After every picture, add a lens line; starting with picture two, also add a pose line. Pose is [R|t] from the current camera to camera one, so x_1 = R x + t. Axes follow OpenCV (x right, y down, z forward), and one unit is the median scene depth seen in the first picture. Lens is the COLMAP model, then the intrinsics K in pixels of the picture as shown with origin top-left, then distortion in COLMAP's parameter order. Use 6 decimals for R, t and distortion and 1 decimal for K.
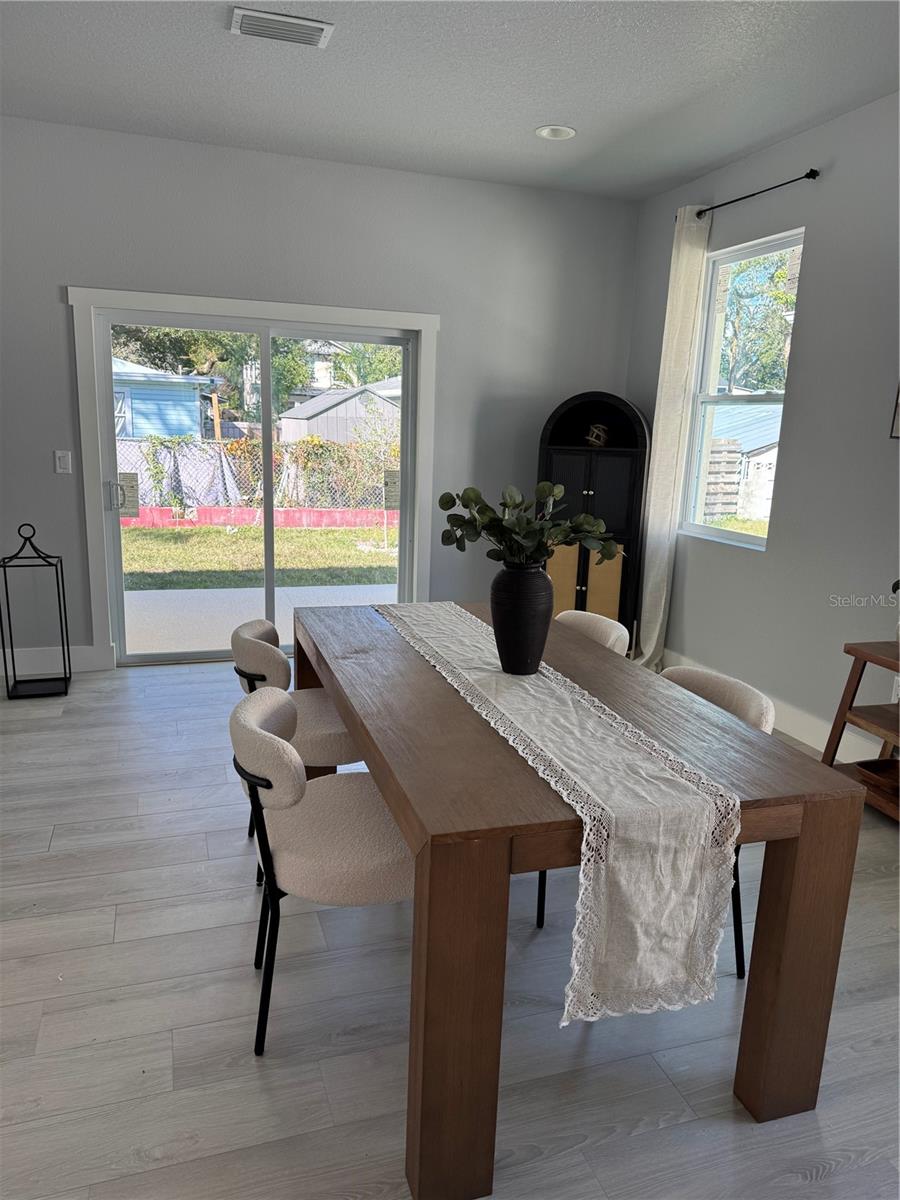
lens RADIAL K [[839.4, 0, 451.5], [0, 839.4, 607.3], [0, 0, 1]] dist [0.105985, -0.135411]
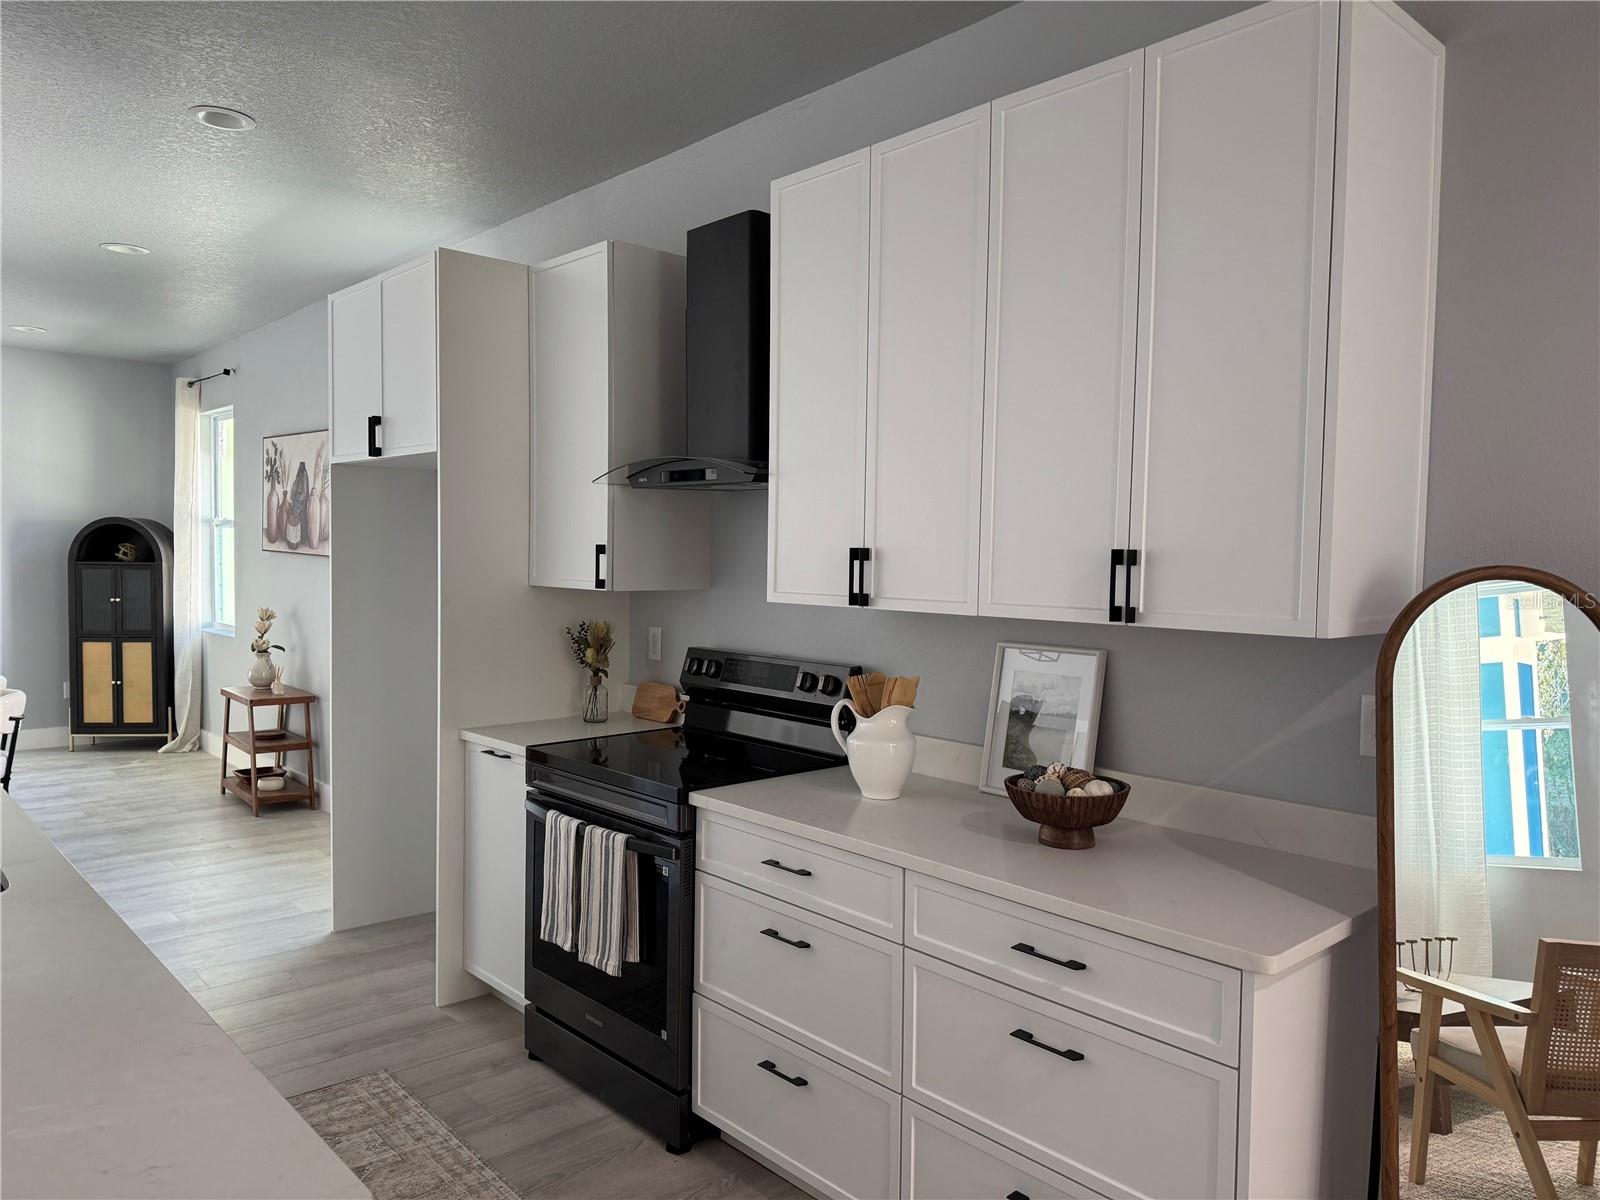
lens RADIAL K [[1129.4, 0, 803.8], [0, 1129.4, 603.9], [0, 0, 1]] dist [0.088194, -0.127023]
pose [[0.919346, -0.043091, 0.391084, 0.487153], [0.103110, 0.985632, -0.133786, 0.211061], [-0.379700, 0.163320, 0.910579, -0.947397]]
